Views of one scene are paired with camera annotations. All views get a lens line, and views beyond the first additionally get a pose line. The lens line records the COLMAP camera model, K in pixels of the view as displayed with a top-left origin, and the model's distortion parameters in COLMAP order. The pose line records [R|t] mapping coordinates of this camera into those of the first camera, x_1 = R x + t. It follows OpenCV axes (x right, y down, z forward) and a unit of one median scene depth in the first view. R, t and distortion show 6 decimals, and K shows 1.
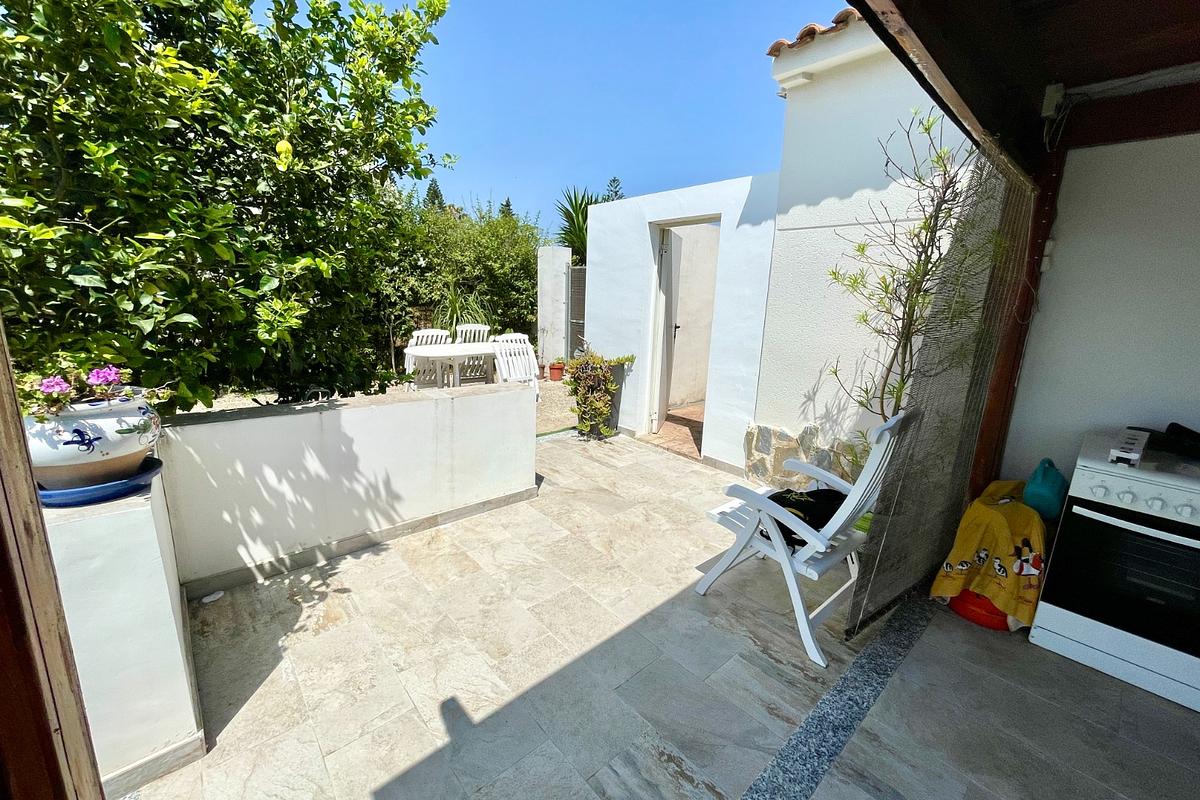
lens RADIAL K [[479.1, 0, 600.8], [0, 479.1, 402.8], [0, 0, 1]] dist [-0.003796, 0.000397]
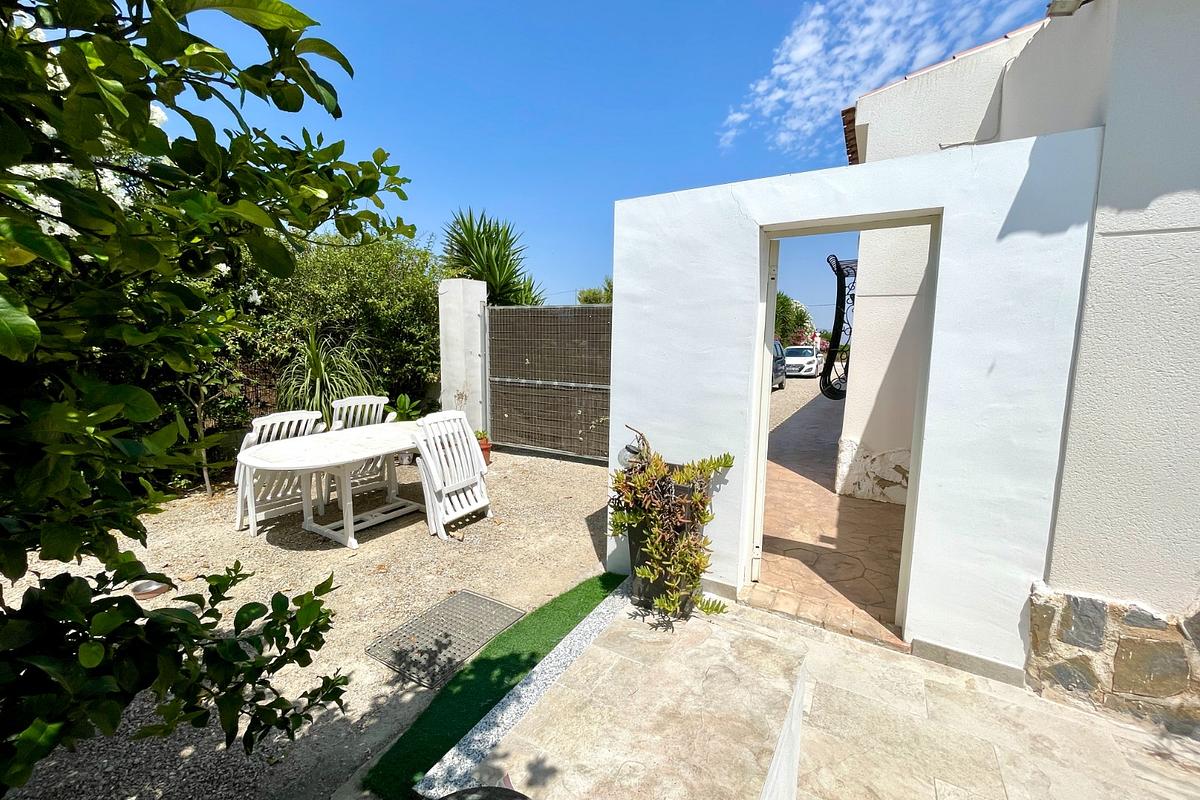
lens RADIAL K [[479.1, 0, 595.4], [0, 479.1, 395.4], [0, 0, 1]] dist [-0.003796, 0.000397]
pose [[0.952054, -0.049583, 0.301885, -0.304173], [0.079583, 0.992946, -0.087896, -0.160192], [-0.295397, 0.107707, 0.949284, 0.605679]]
